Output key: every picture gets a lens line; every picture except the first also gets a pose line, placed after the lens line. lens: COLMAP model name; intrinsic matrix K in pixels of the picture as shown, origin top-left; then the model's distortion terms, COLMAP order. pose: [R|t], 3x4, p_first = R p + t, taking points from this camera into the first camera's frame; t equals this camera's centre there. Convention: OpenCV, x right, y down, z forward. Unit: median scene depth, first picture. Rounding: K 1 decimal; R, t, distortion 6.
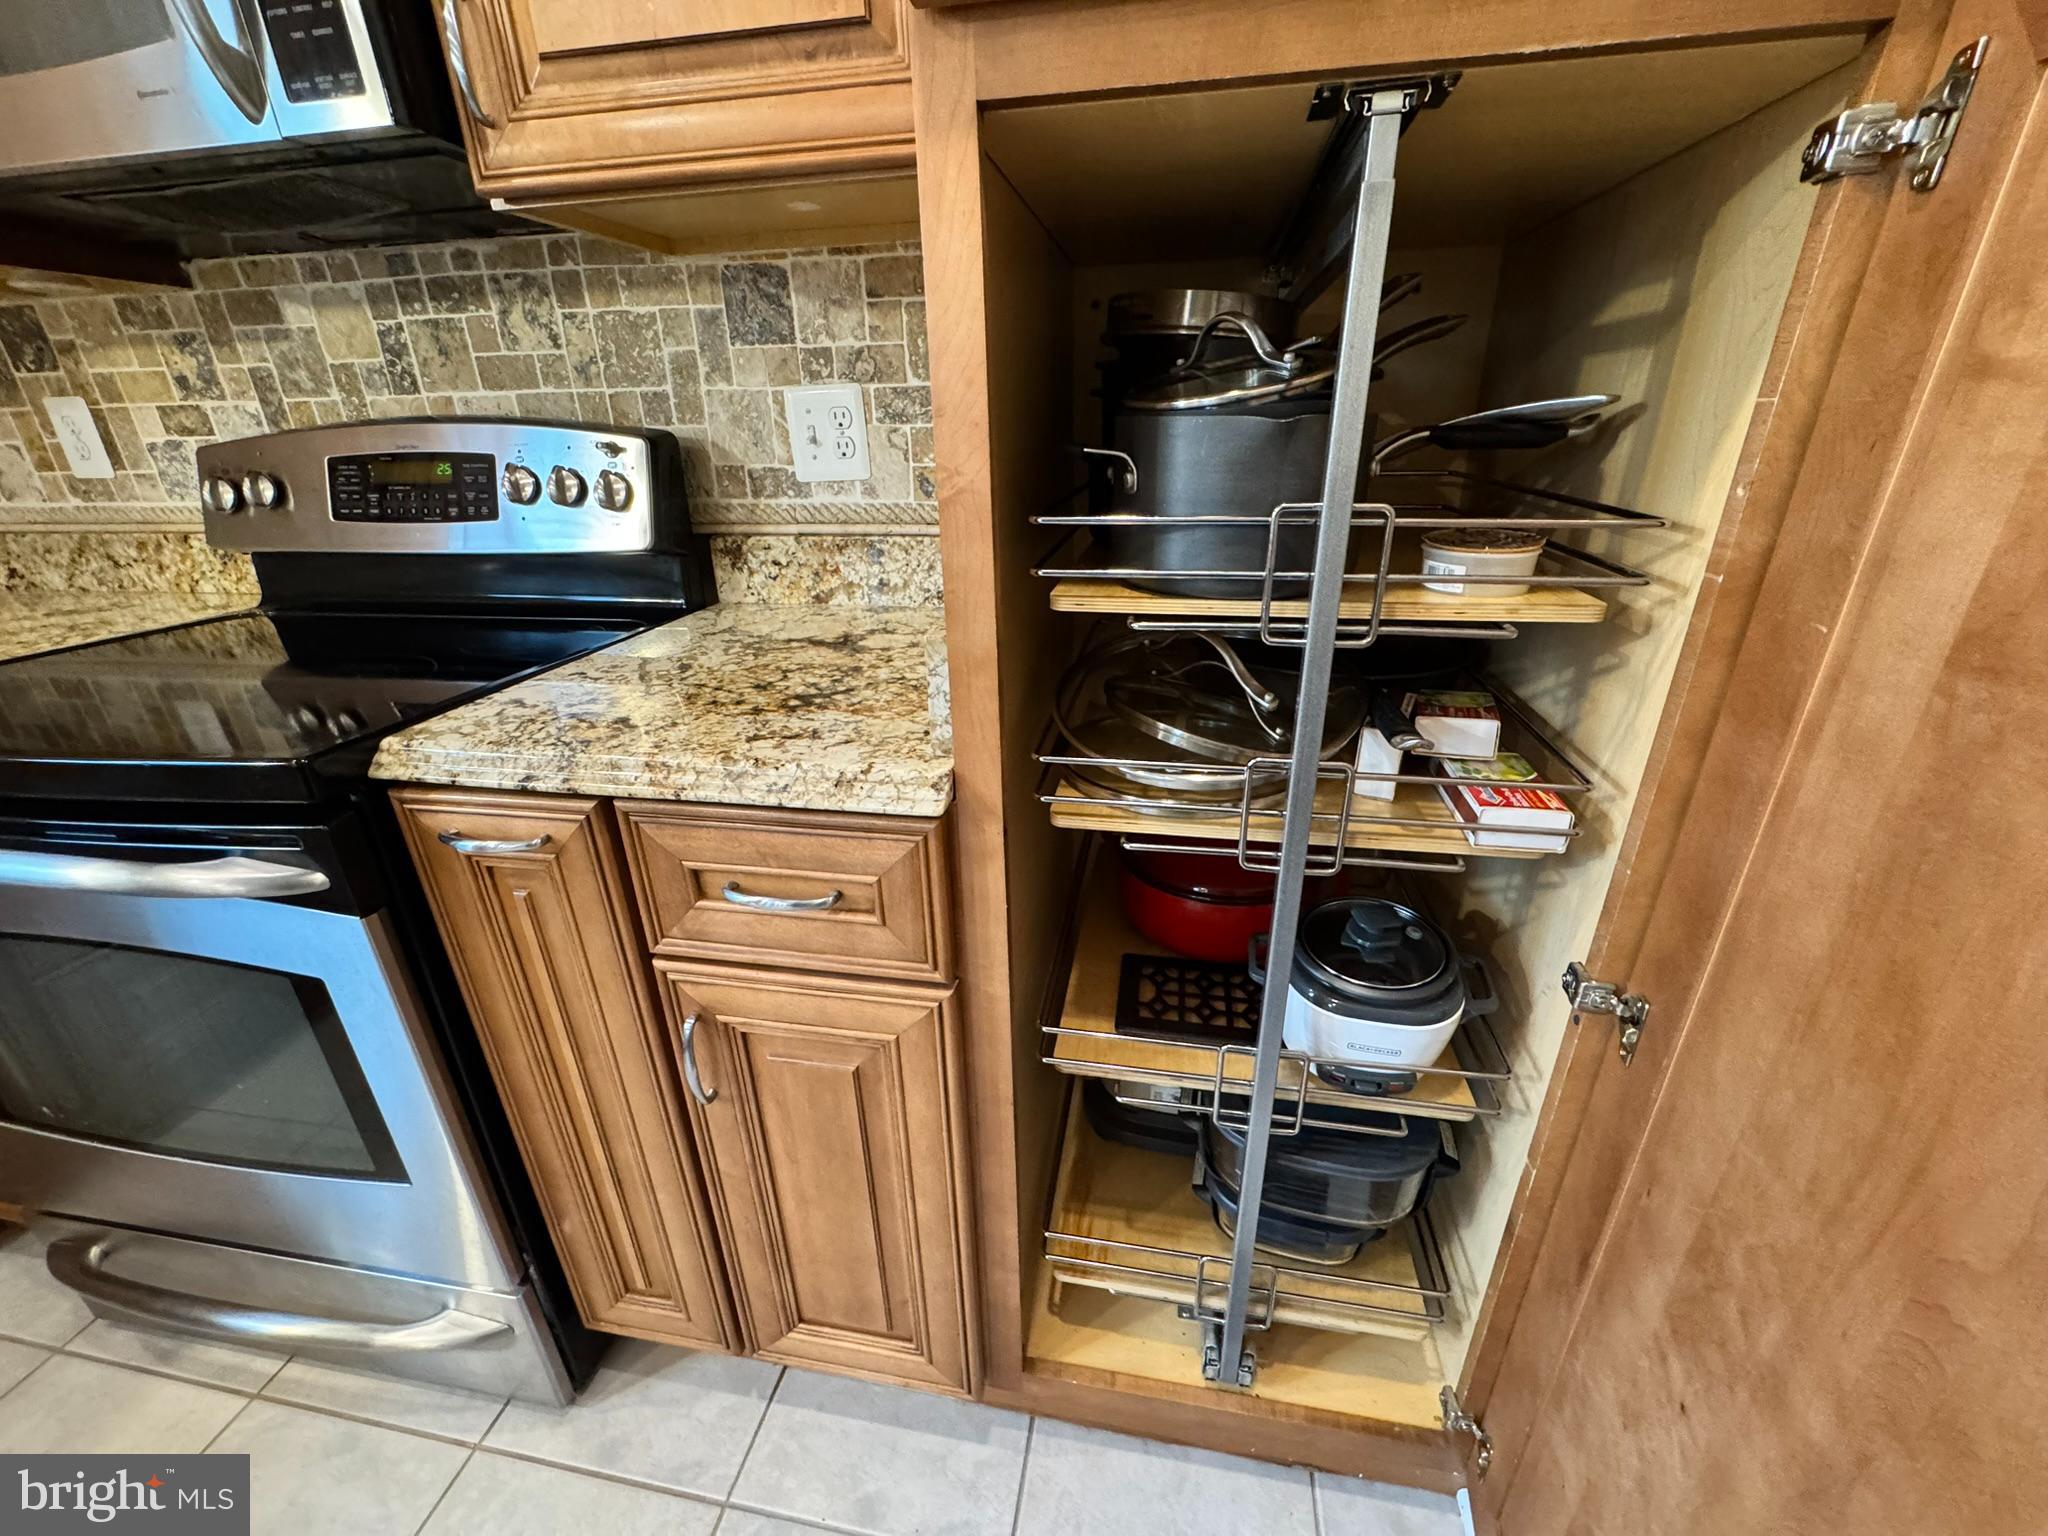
lens RADIAL K [[820.1, 0, 1024.0], [0, 820.1, 768.0], [0, 0, 1]] dist [-0.000647, -0.000300]
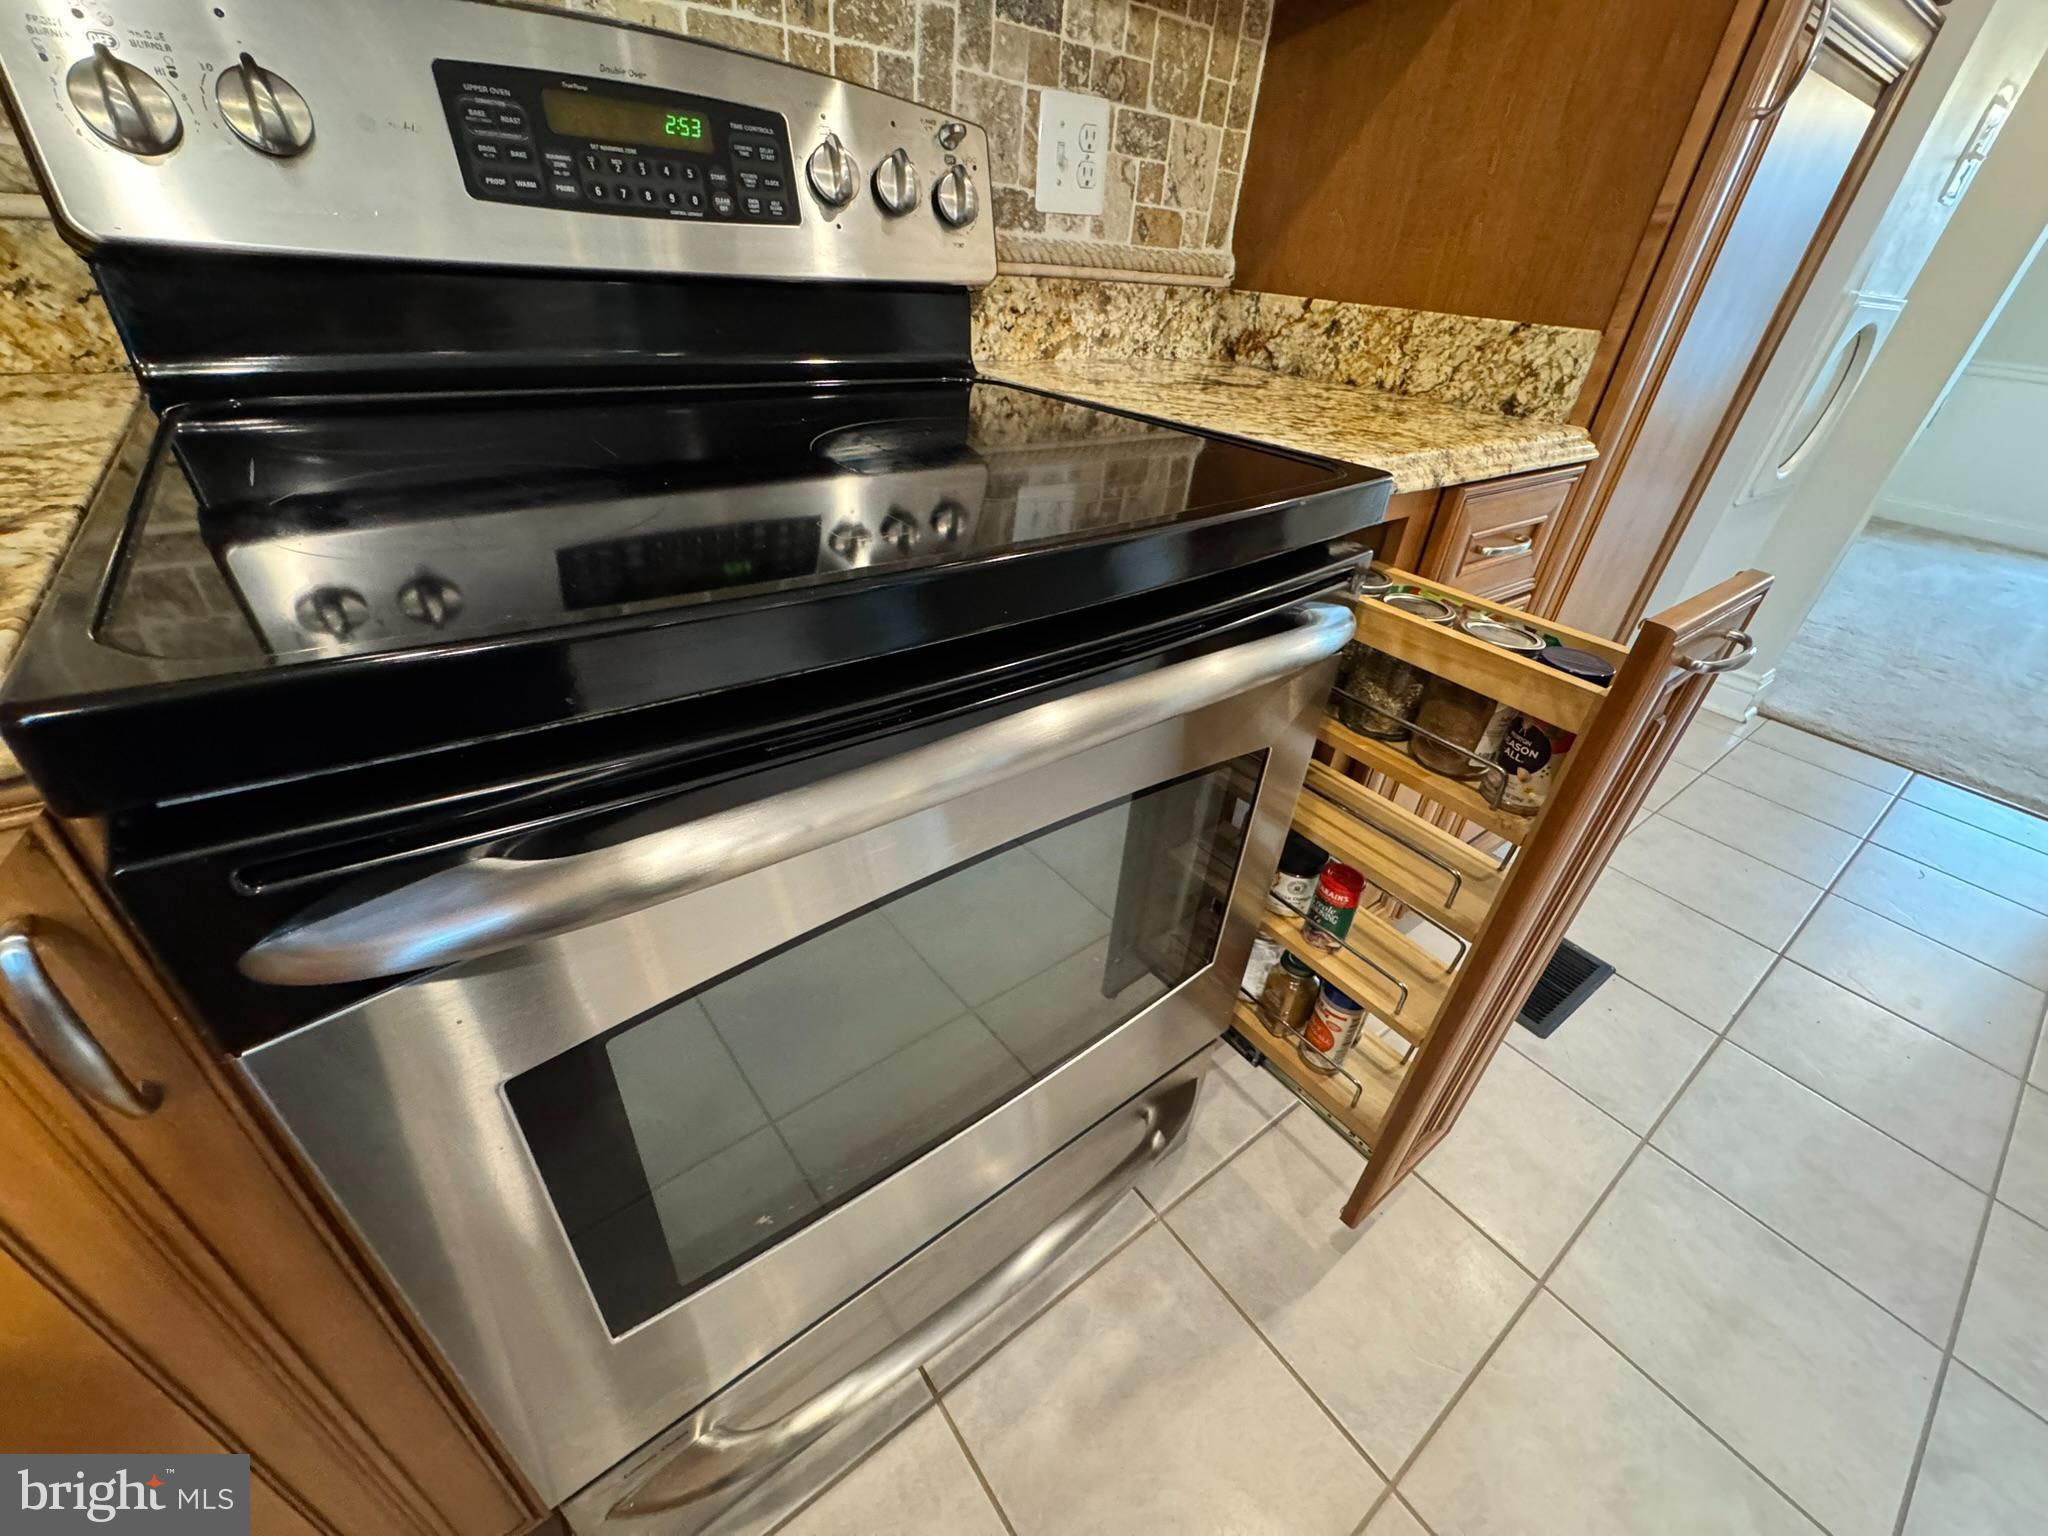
lens RADIAL K [[820.1, 0, 1024.0], [0, 820.1, 768.0], [0, 0, 1]] dist [-0.000647, -0.000300]
pose [[0.669343, -0.340979, 0.660085, -1.103746], [0.211612, 0.939158, 0.270558, -0.021425], [-0.712179, -0.041414, 0.700775, 0.359738]]
